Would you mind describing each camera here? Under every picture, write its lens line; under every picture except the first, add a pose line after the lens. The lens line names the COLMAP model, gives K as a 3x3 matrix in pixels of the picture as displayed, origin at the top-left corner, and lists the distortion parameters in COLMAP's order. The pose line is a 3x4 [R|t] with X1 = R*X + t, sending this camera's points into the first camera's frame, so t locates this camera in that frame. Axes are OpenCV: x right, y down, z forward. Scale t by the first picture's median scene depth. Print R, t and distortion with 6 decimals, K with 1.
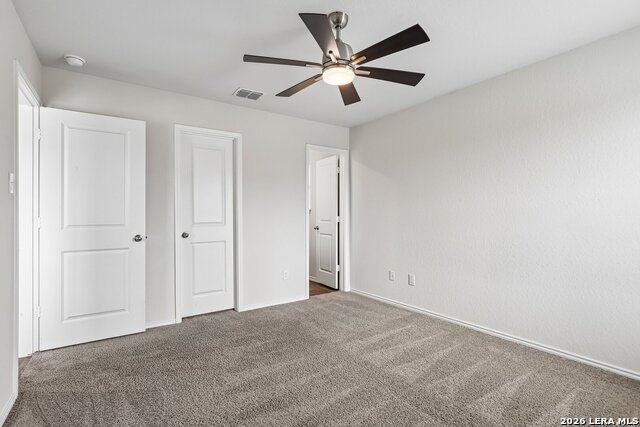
lens RADIAL K [[309.7, 0, 320.0], [0, 309.7, 213.5], [0, 0, 1]] dist [-0.002482, 0.000068]
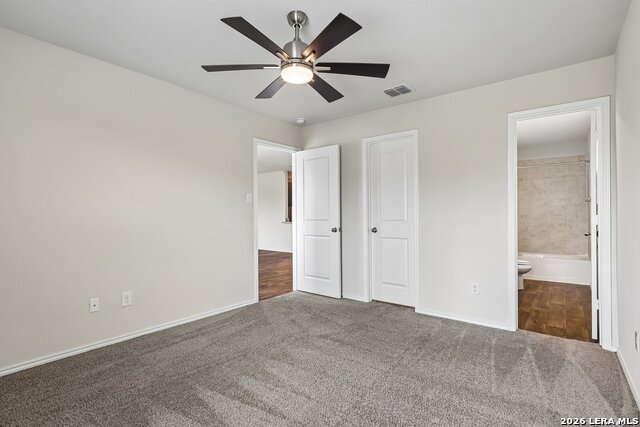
lens RADIAL K [[309.7, 0, 320.0], [0, 309.7, 213.5], [0, 0, 1]] dist [-0.002482, 0.000068]
pose [[0.289461, 0.003462, -0.957184, 0.629735], [0.009473, 0.999934, 0.006482, -0.003392], [0.957143, -0.010944, 0.289409, 0.463165]]
